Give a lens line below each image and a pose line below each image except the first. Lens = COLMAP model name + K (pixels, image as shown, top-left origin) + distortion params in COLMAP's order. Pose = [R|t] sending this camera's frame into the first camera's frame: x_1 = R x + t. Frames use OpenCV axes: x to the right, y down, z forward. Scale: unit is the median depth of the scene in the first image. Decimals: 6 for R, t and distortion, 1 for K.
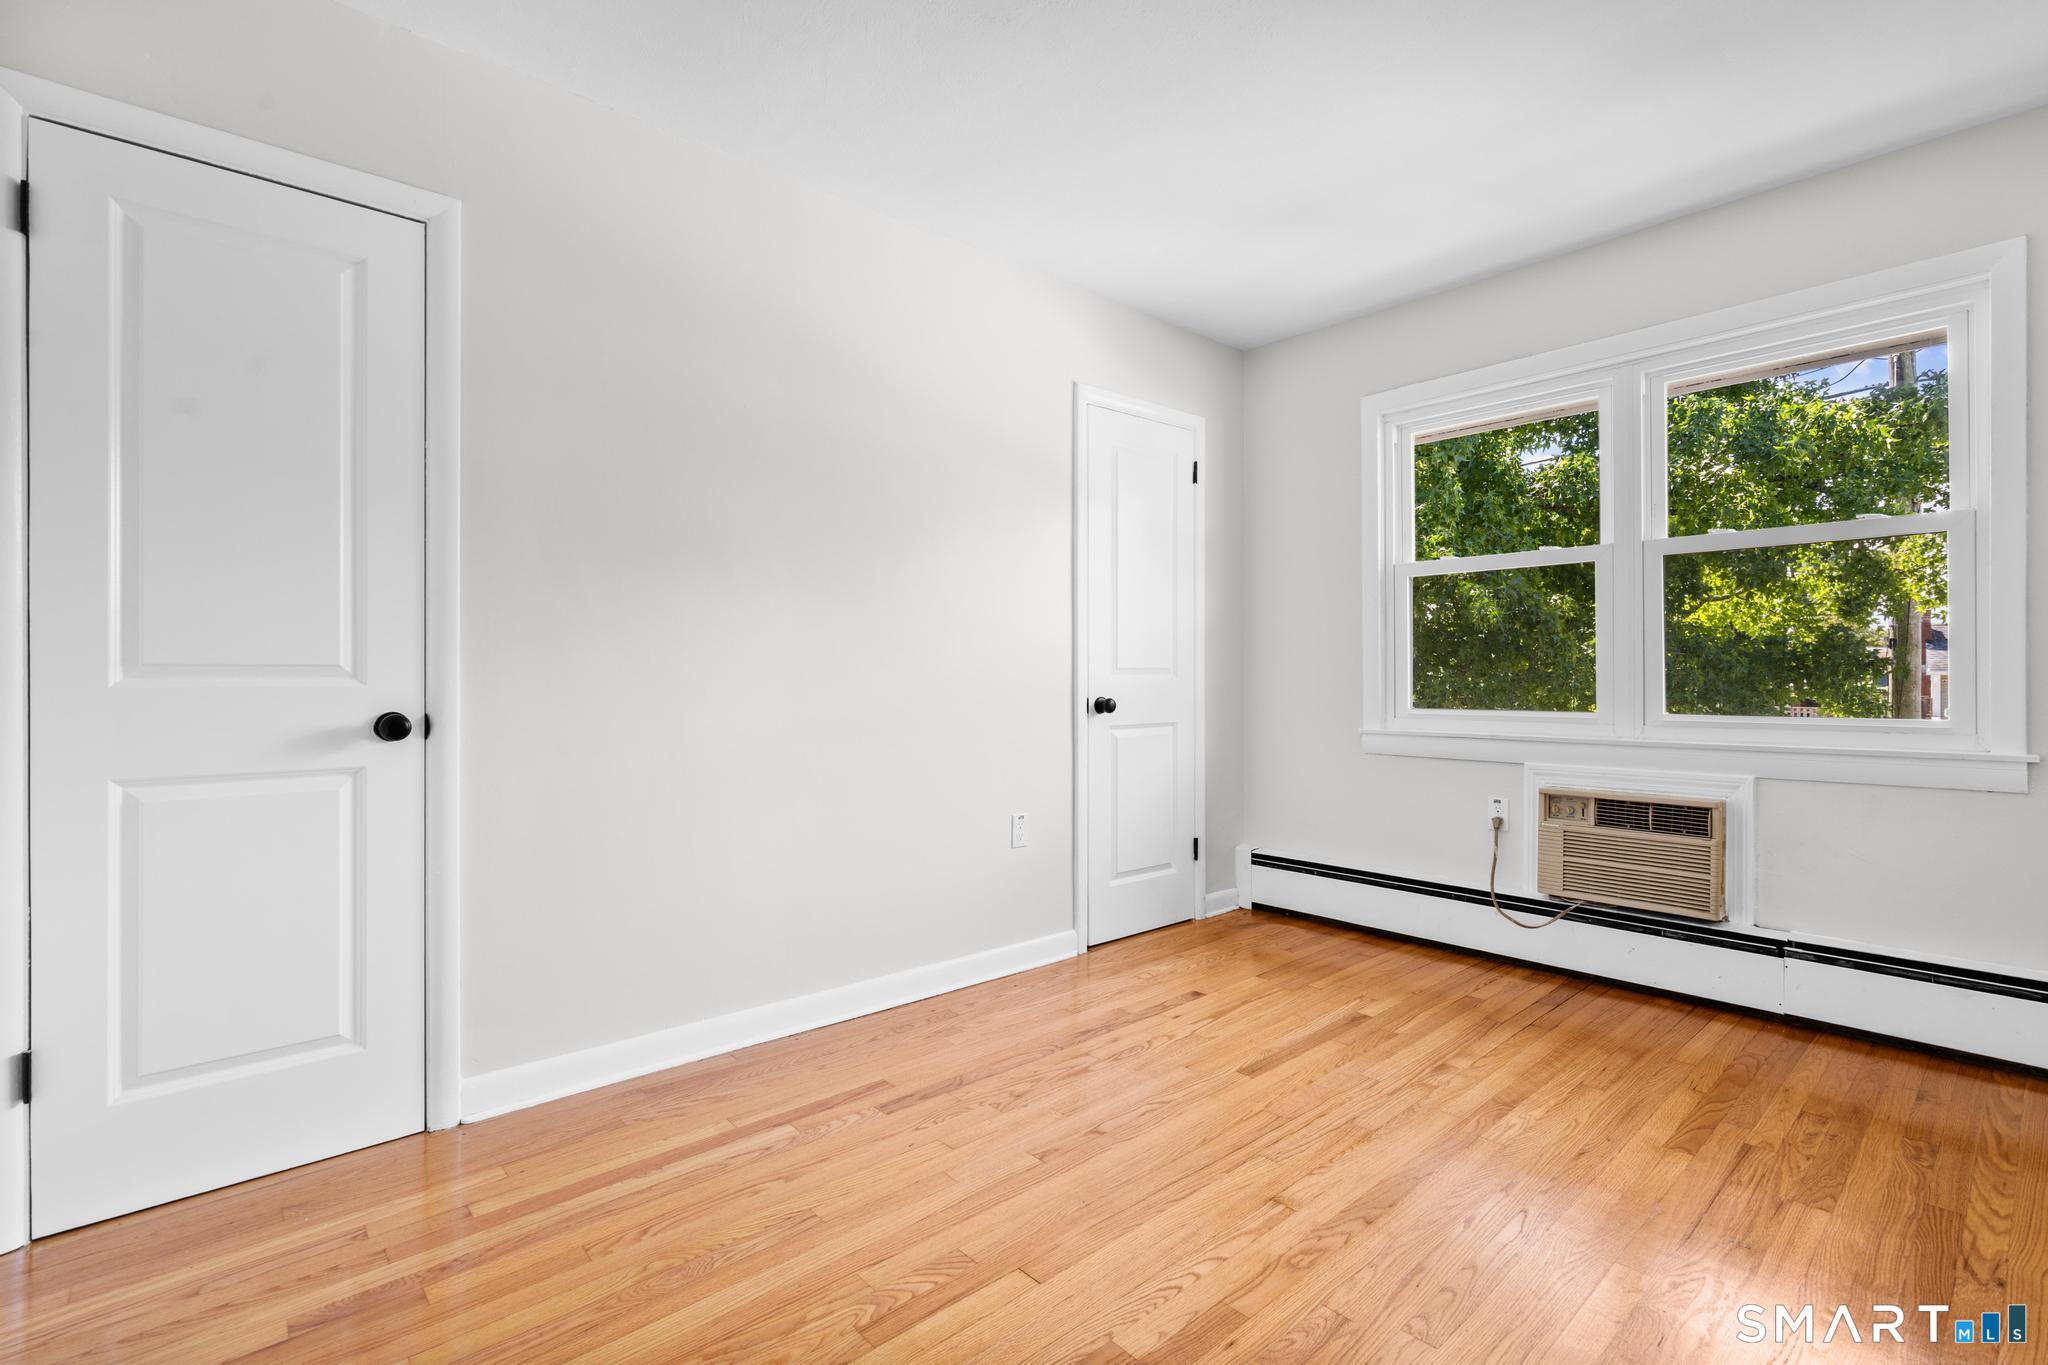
lens RADIAL K [[933.7, 0, 1021.5], [0, 933.7, 677.2], [0, 0, 1]] dist [-0.003355, 0.001954]
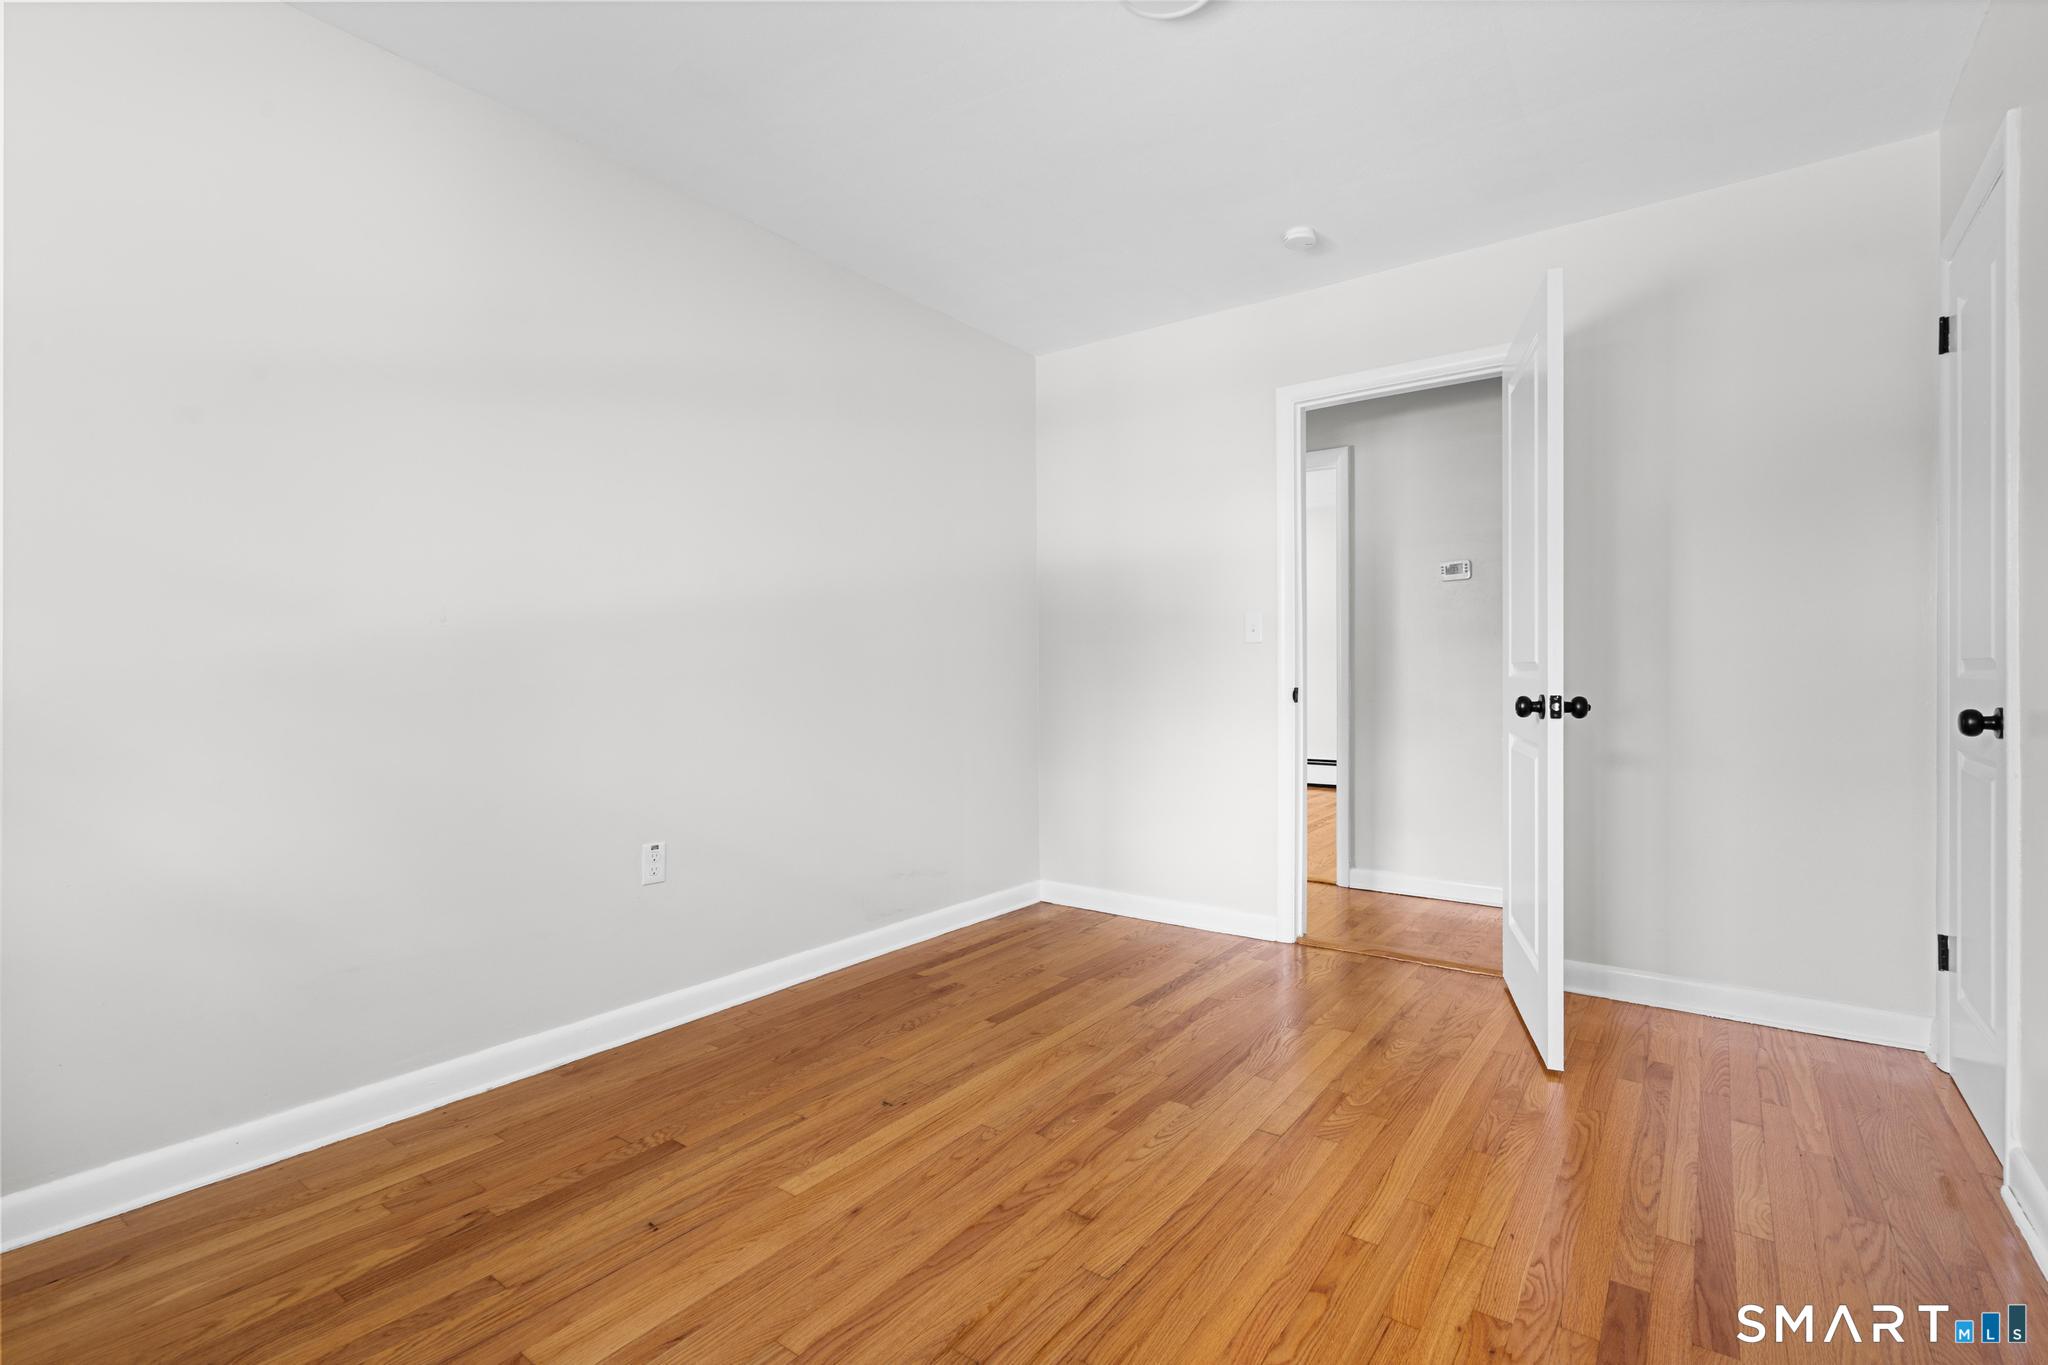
lens RADIAL K [[933.7, 0, 1015.8], [0, 933.7, 674.3], [0, 0, 1]] dist [-0.003355, 0.001954]
pose [[-0.980562, 0.006144, -0.196112, 0.539066], [0.005768, 0.999980, 0.002486, -0.004380], [0.196124, 0.001307, -0.980578, 1.960139]]
